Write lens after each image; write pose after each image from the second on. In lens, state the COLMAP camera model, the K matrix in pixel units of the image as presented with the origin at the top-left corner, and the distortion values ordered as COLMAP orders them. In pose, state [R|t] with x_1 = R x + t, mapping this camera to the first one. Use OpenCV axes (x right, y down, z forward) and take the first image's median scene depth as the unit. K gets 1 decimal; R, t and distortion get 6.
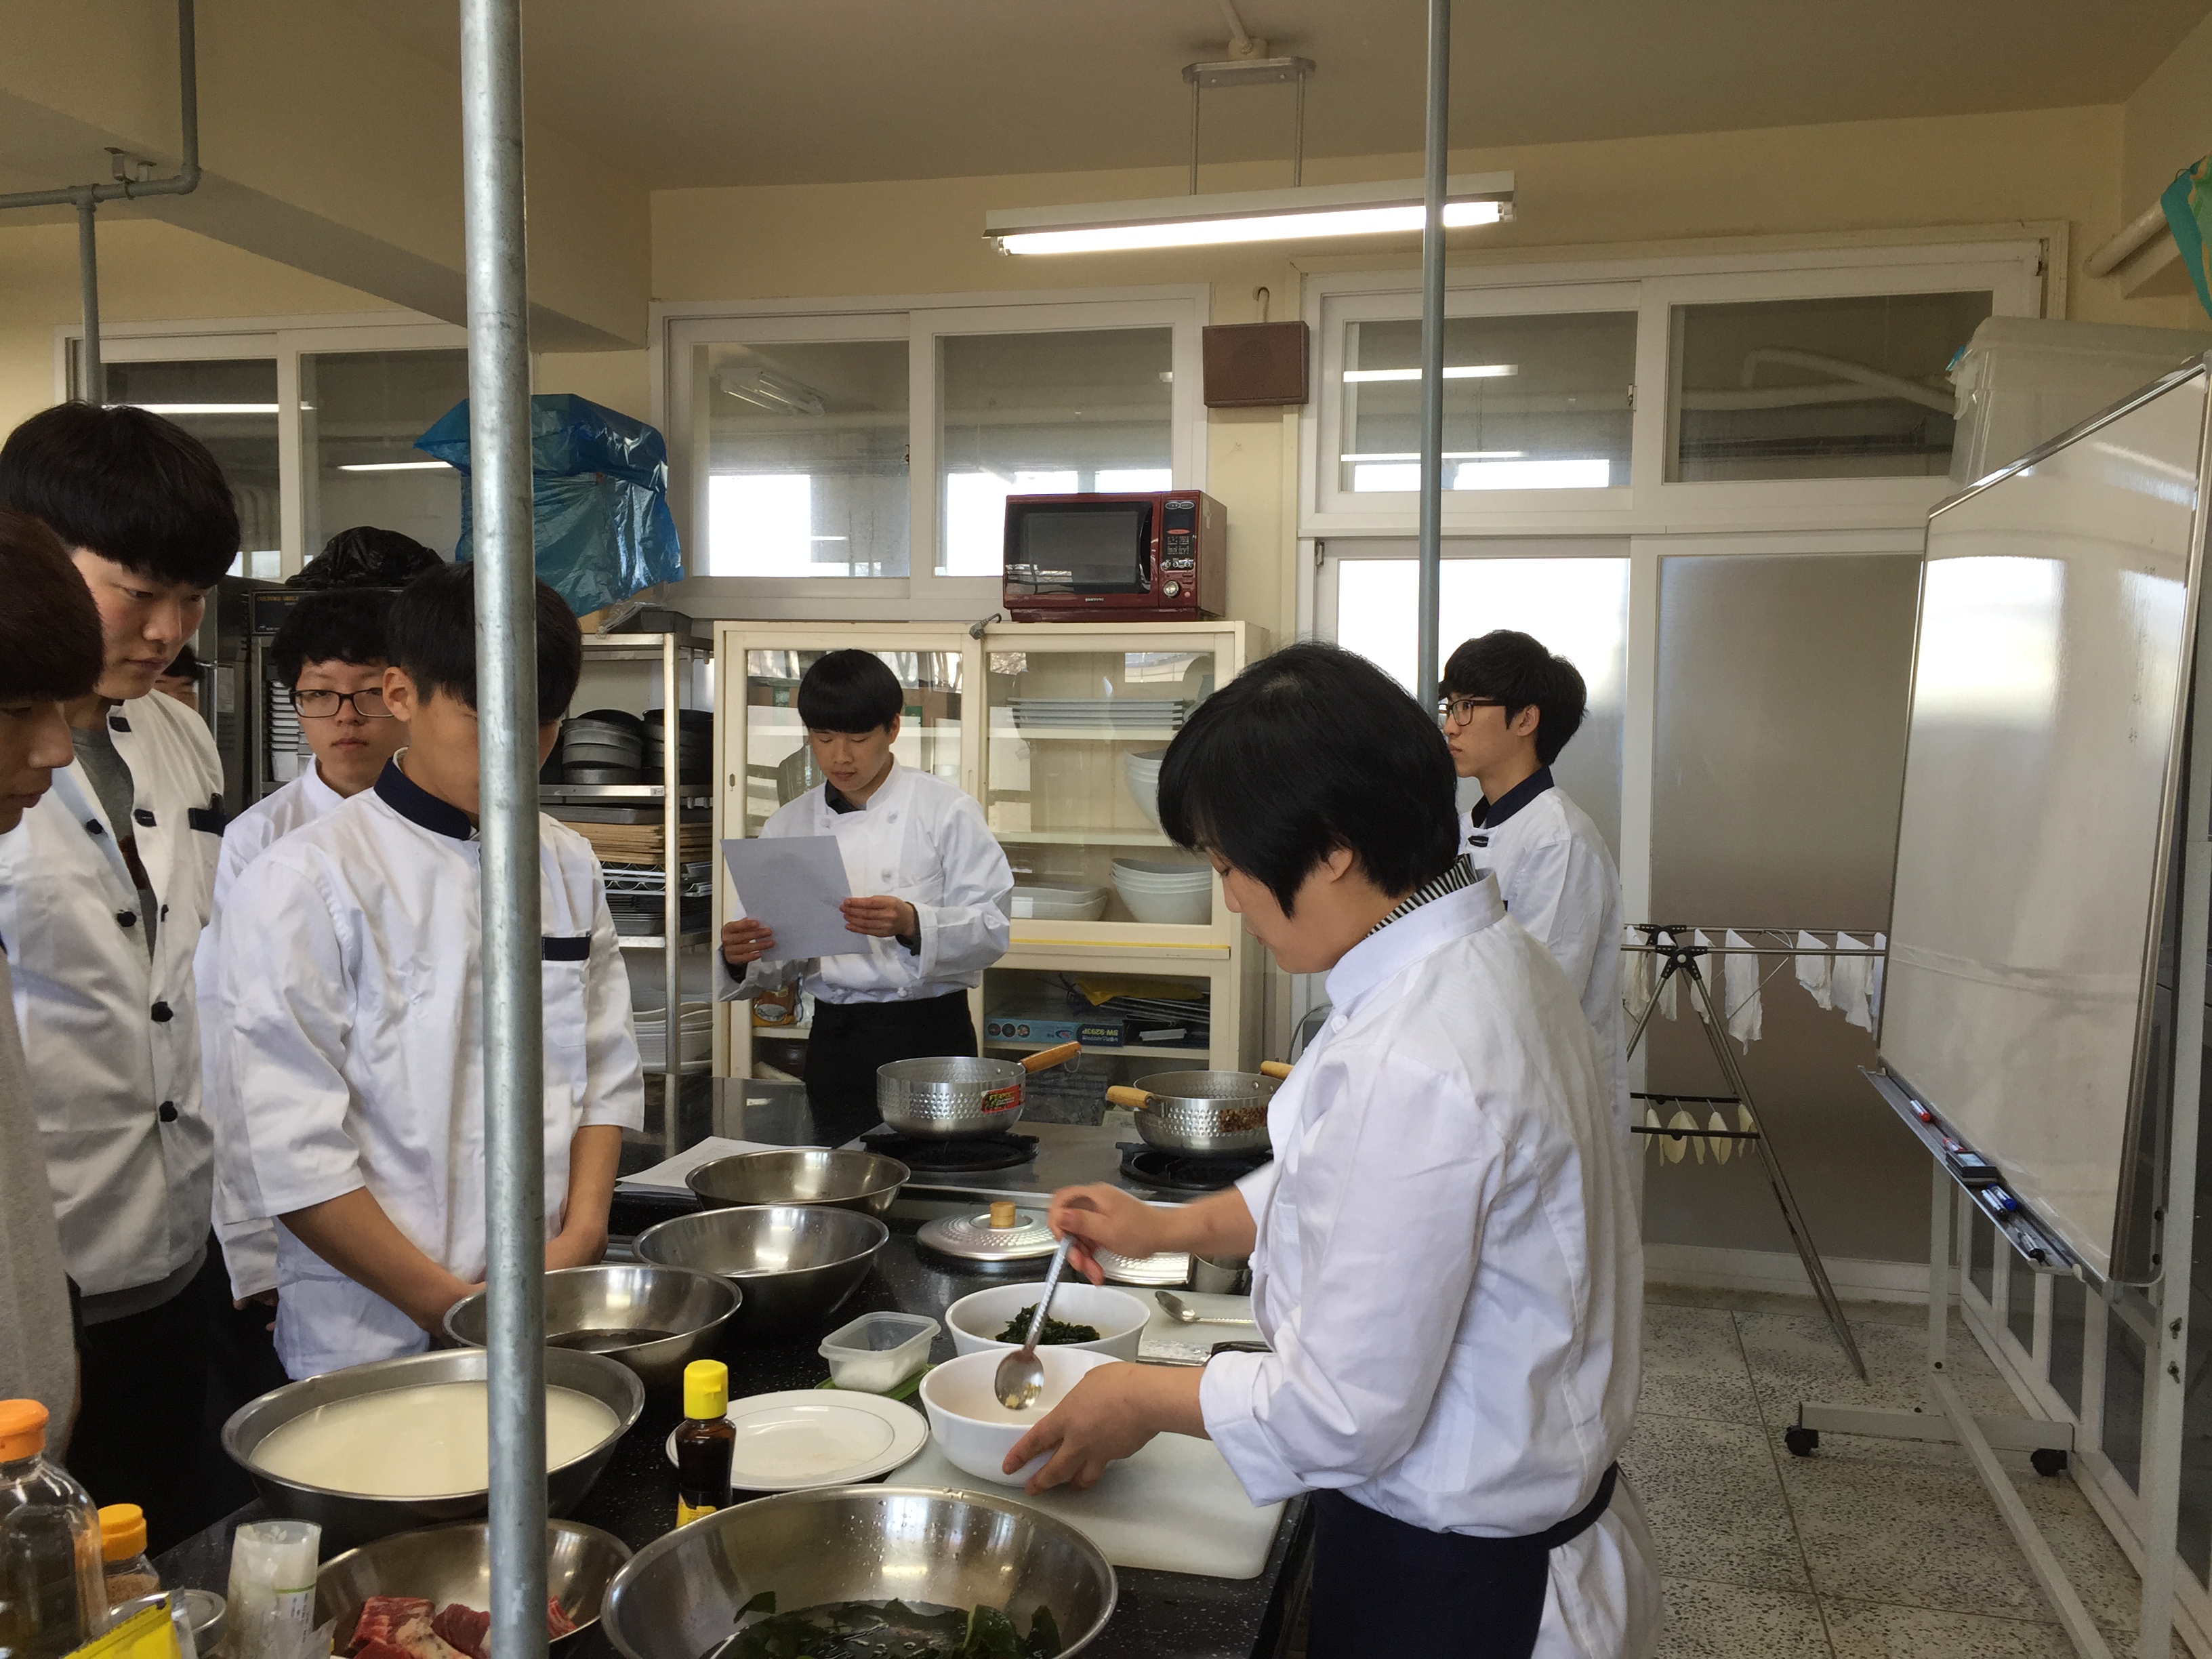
lens RADIAL K [[1923.3, 0, 1106.0], [0, 1923.3, 829.5], [0, 0, 1]] dist [0.096662, -0.128822]
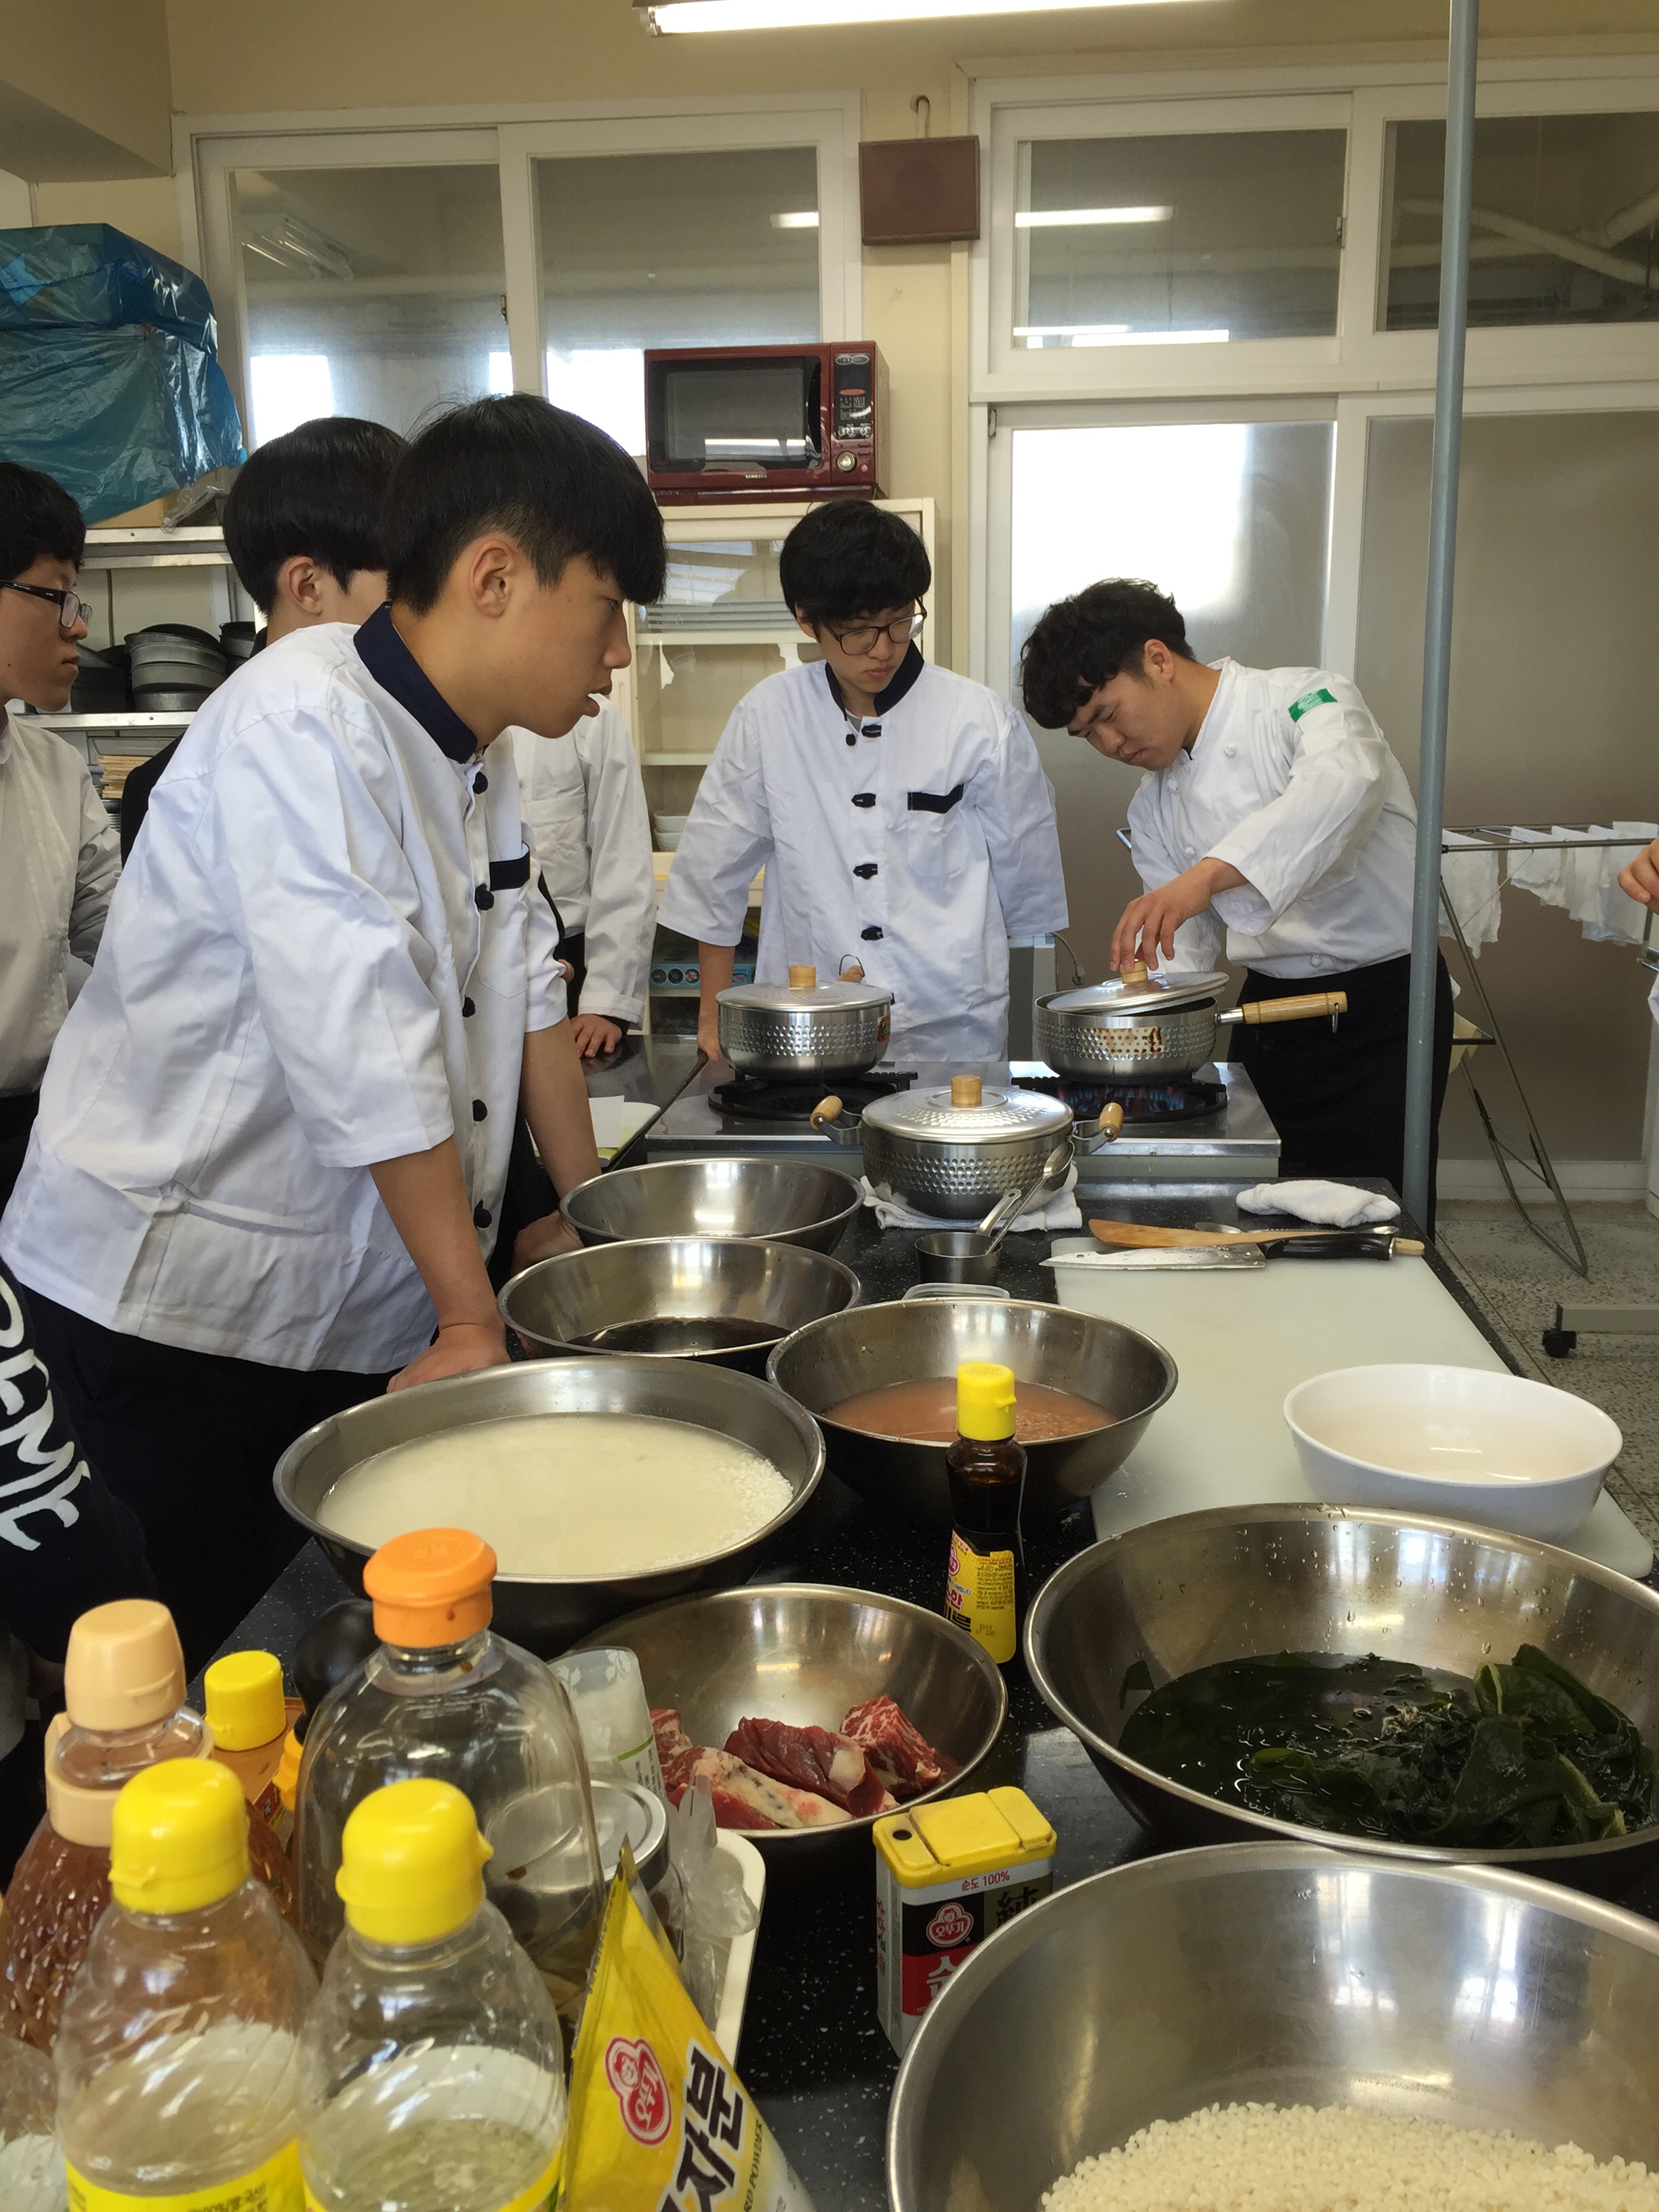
lens RADIAL K [[1923.3, 0, 829.5], [0, 1923.3, 1106.0], [0, 0, 1]] dist [0.096662, -0.128822]
pose [[0.989703, -0.056830, 0.131368, -0.100397], [0.034820, 0.985822, 0.164140, 0.017785], [-0.138834, -0.157875, 0.977650, 0.089434]]
